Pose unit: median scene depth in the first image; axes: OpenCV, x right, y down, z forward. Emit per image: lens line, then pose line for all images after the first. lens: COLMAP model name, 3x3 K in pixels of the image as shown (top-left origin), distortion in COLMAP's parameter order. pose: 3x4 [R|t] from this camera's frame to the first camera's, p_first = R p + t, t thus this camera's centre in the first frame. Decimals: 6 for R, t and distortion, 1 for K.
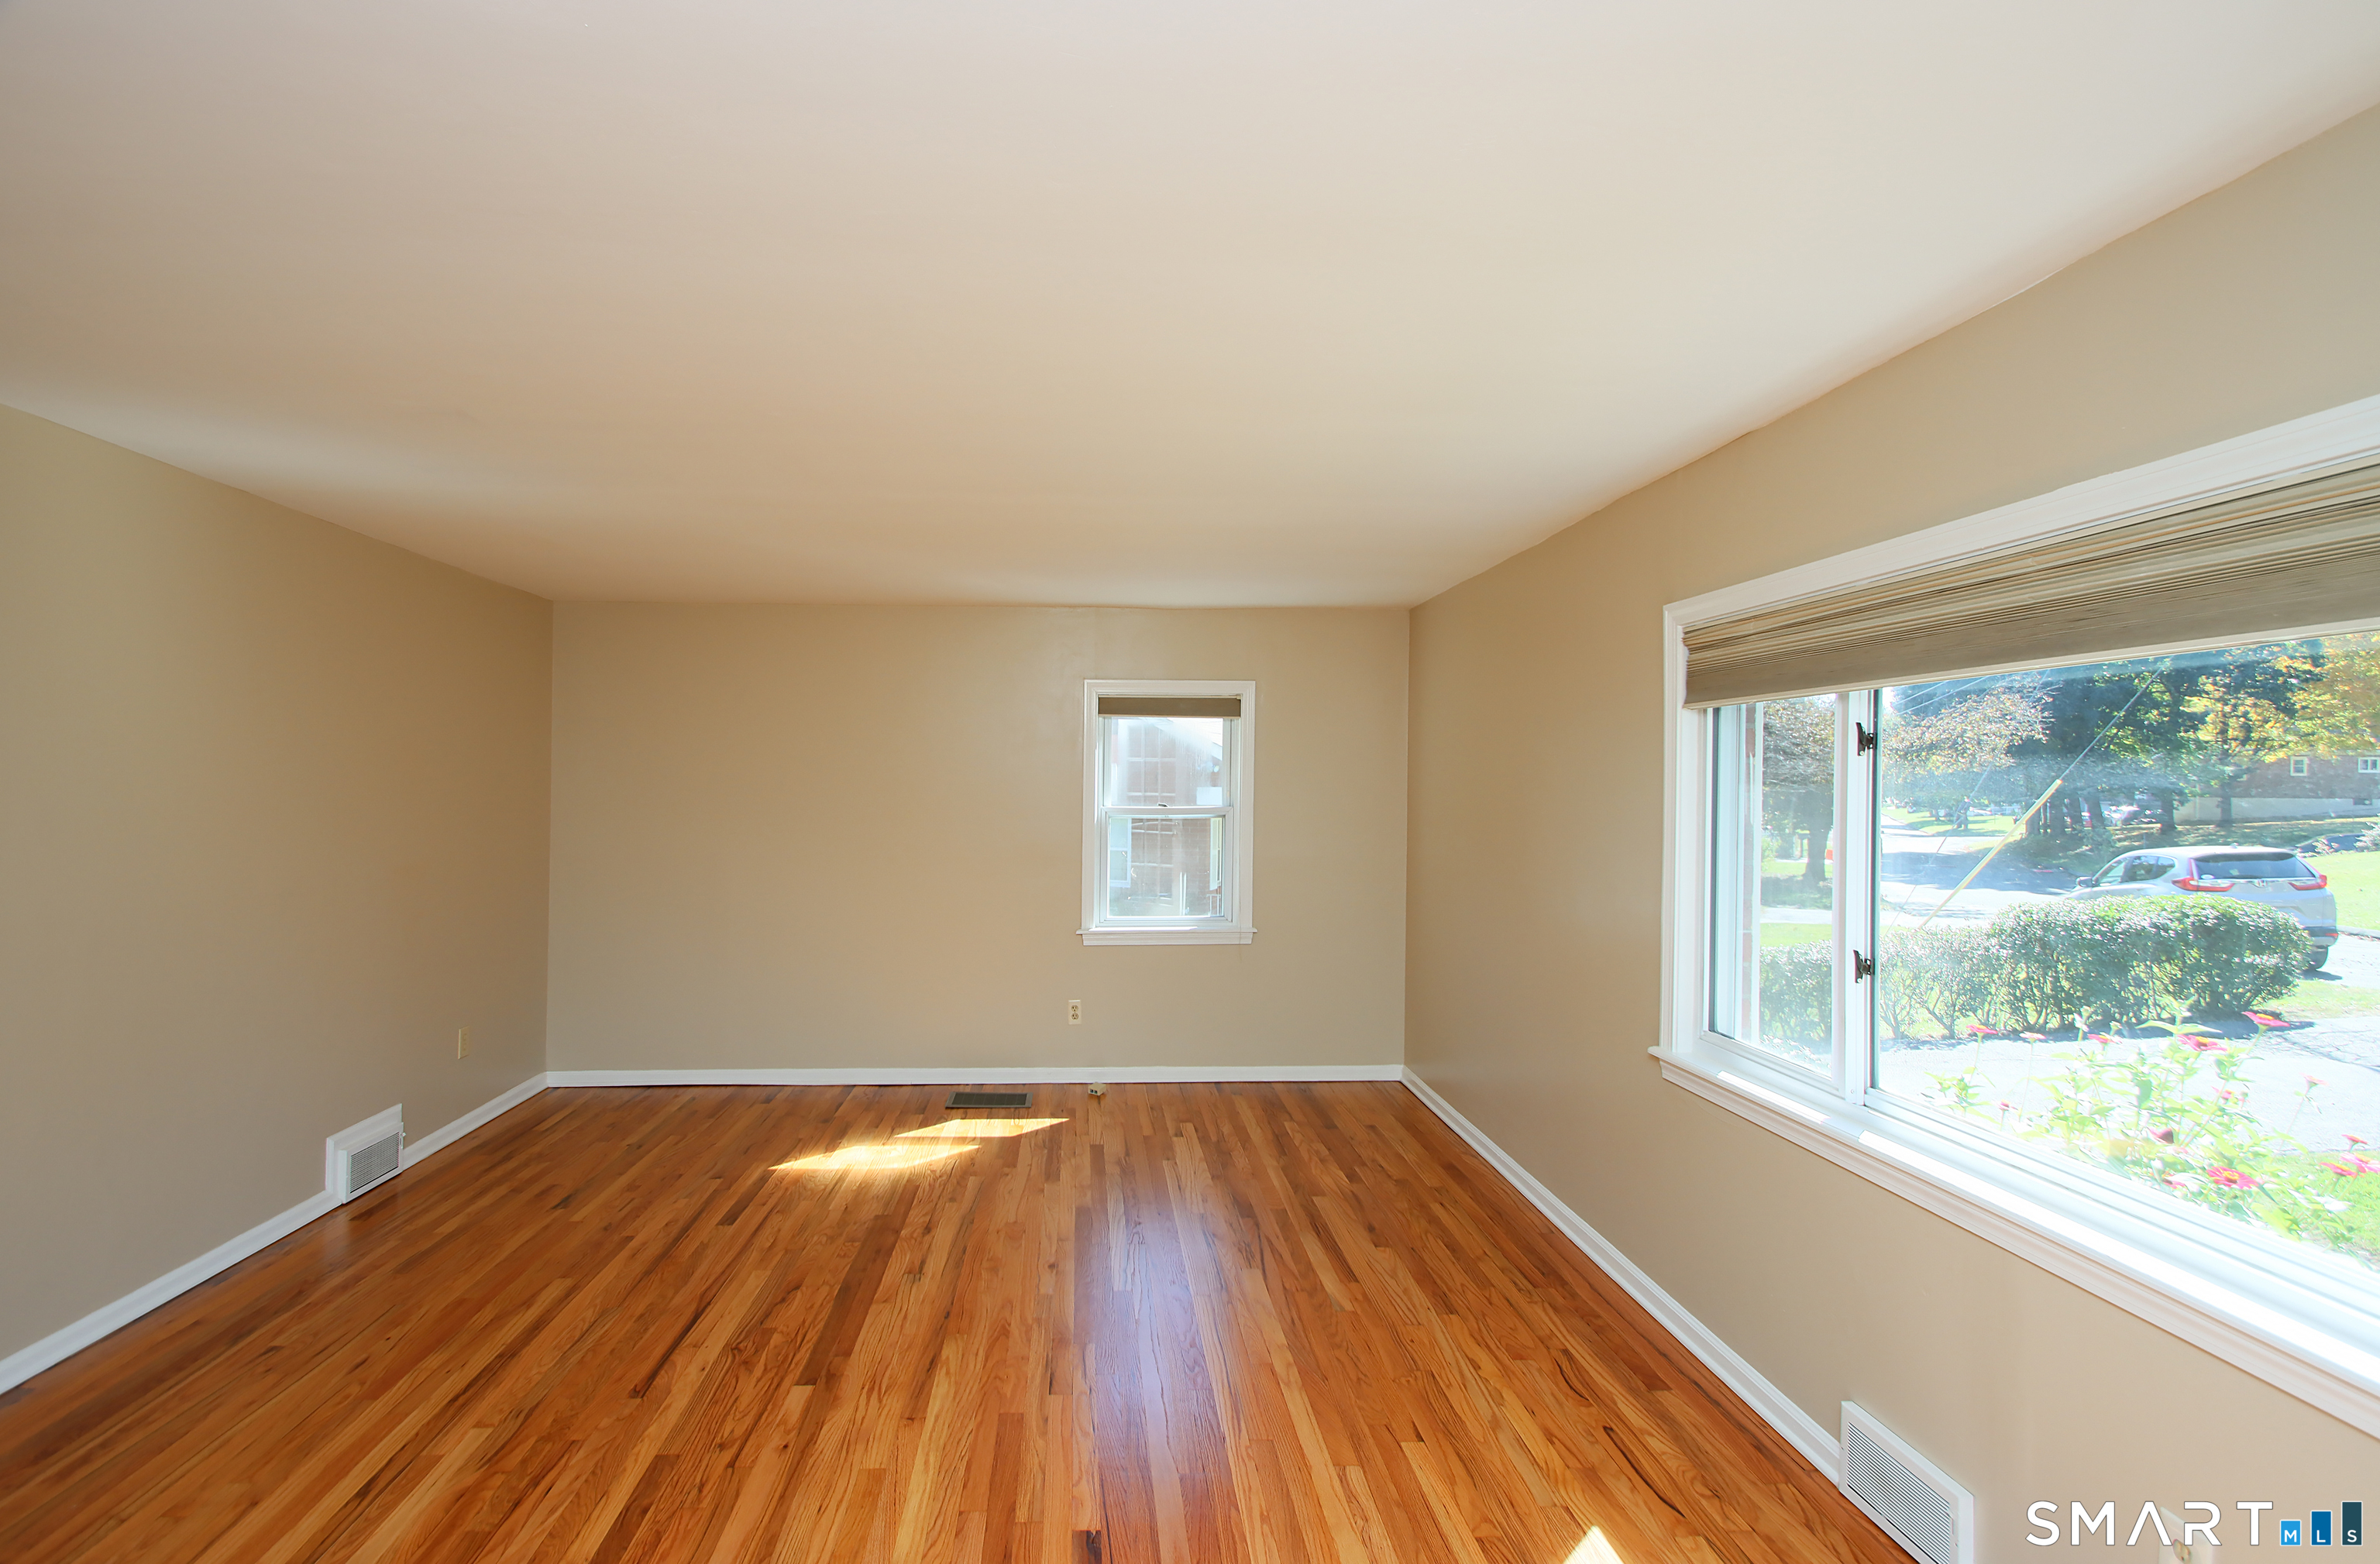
lens RADIAL K [[1136.2, 0, 1221.4], [0, 1136.2, 781.7], [0, 0, 1]] dist [0.020452, -0.022034]
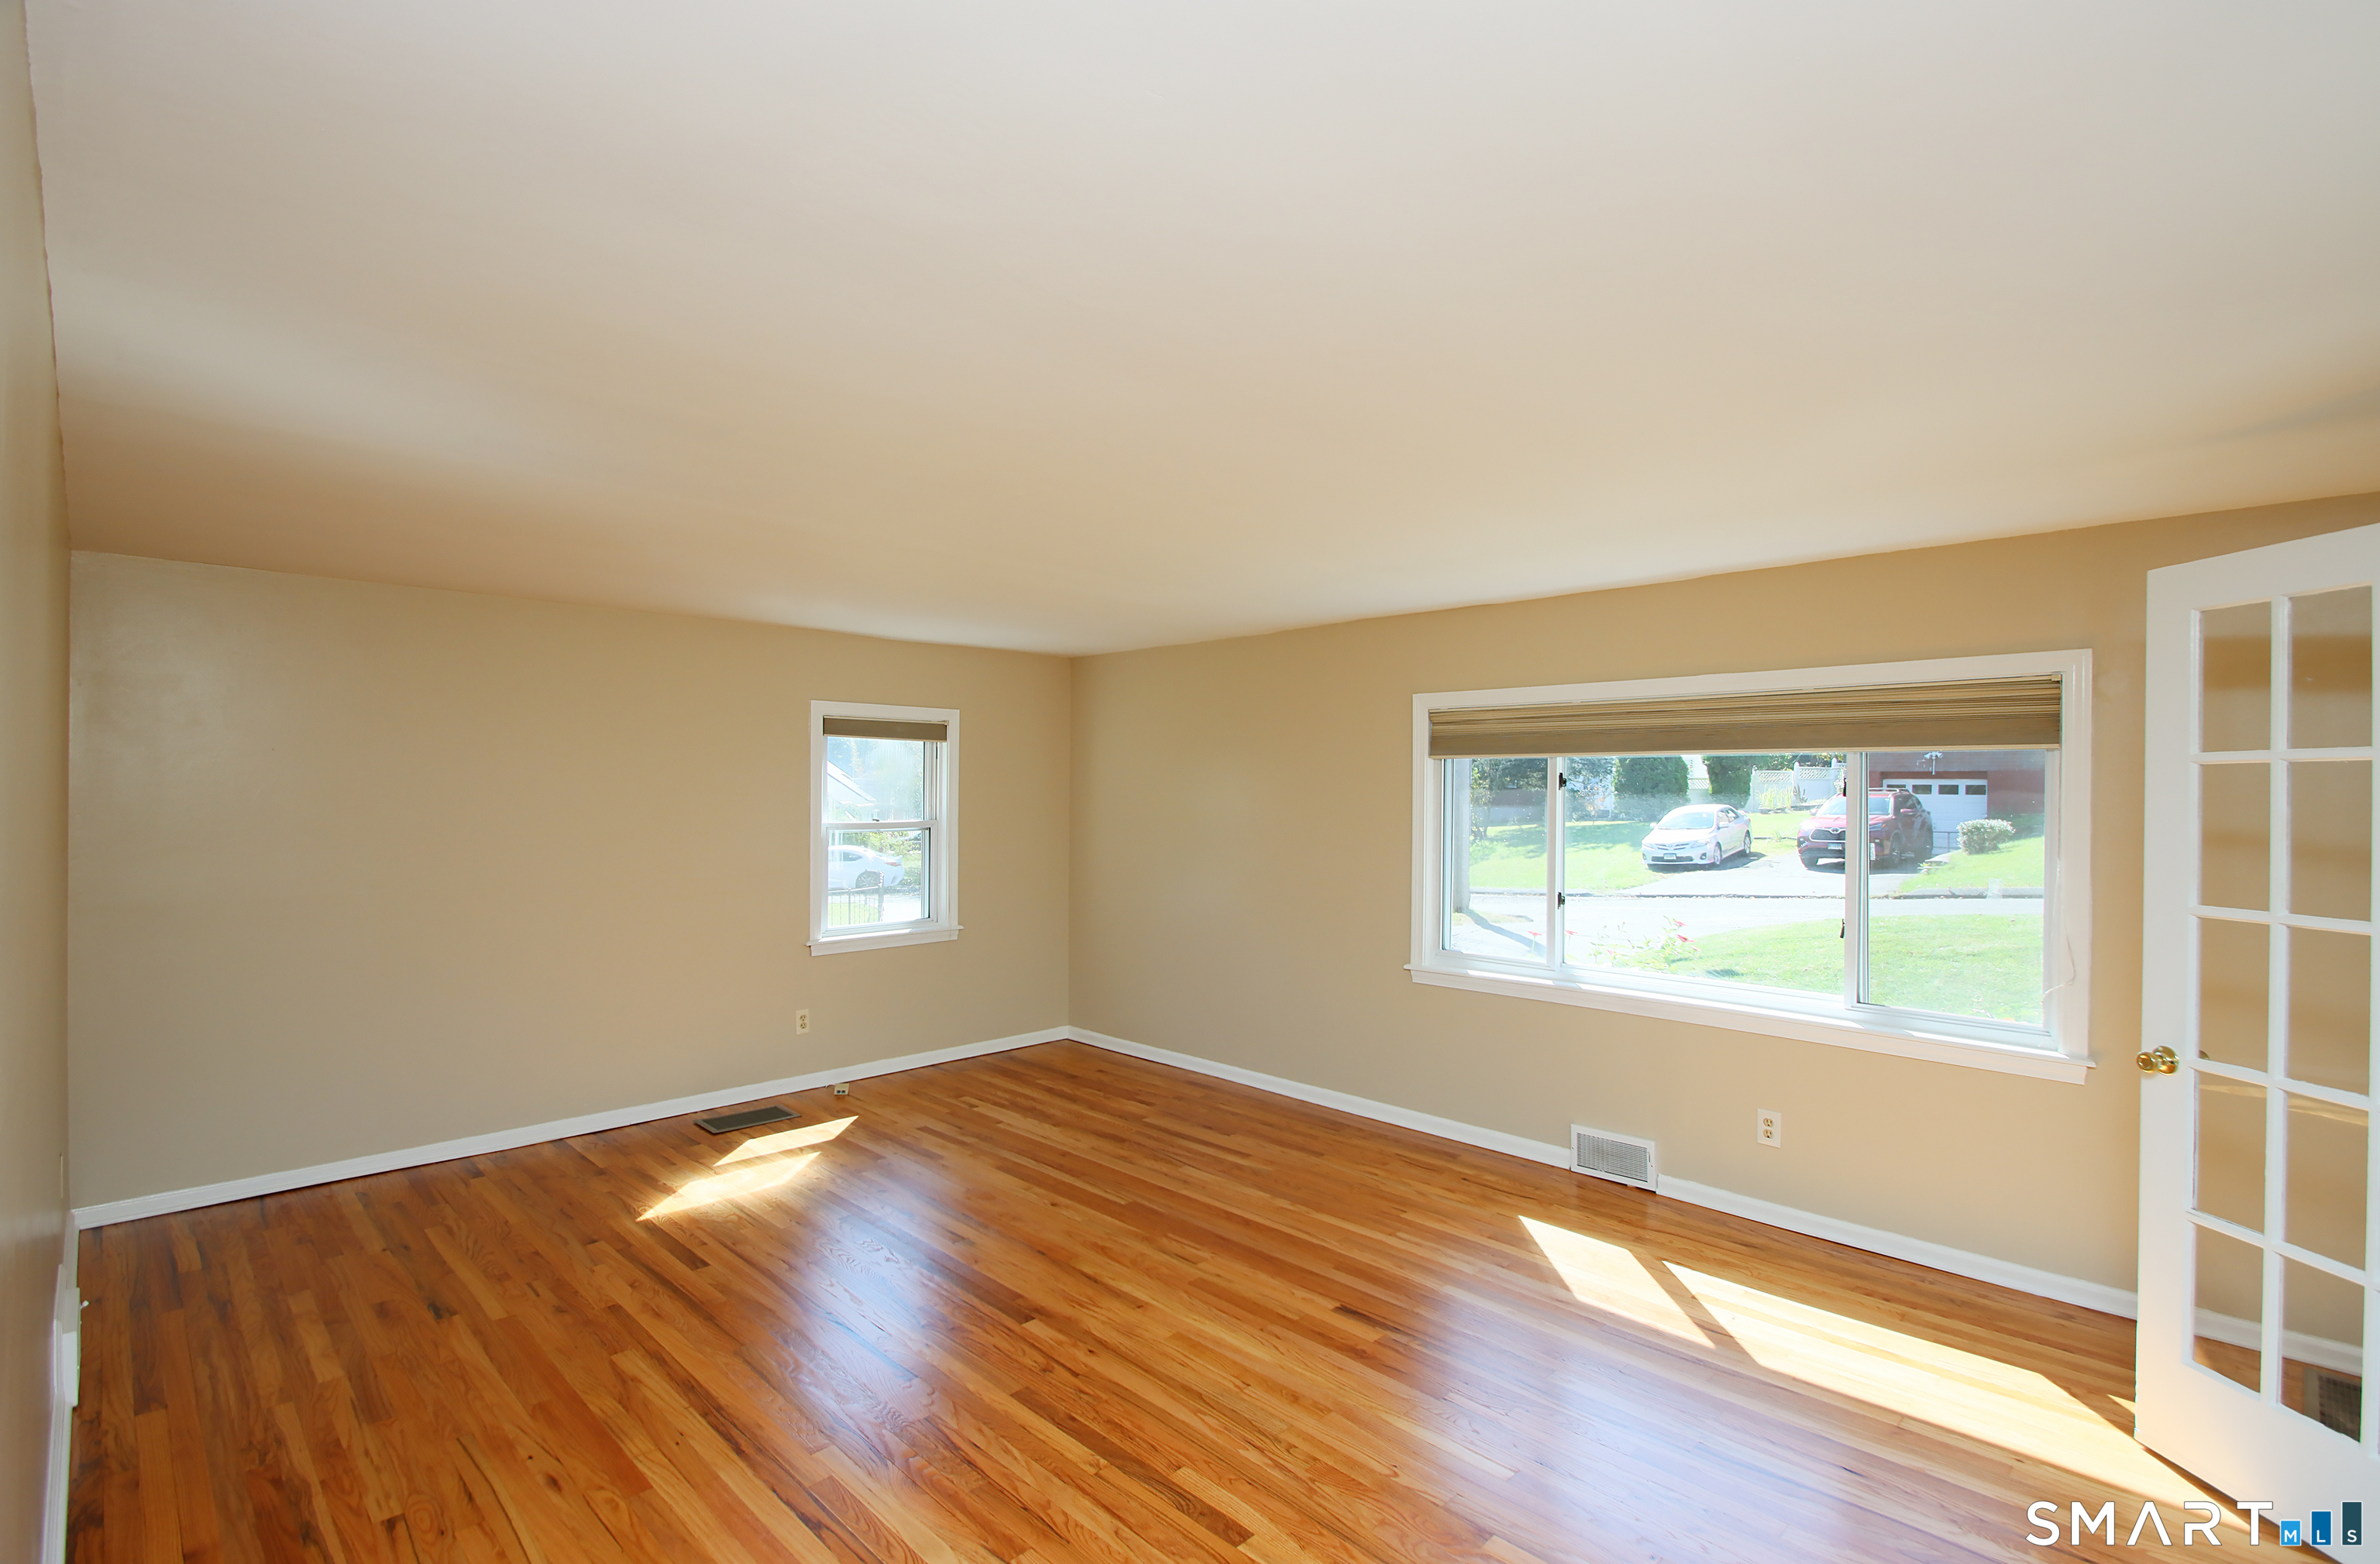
lens RADIAL K [[1041.8, 0, 1260.2], [0, 1041.8, 792.9], [0, 0, 1]] dist [0.018662, -0.016693]
pose [[0.738610, -0.002128, 0.674130, -0.713408], [-0.003735, 0.999967, 0.007249, -0.021123], [-0.674123, -0.007872, 0.738577, 0.033765]]
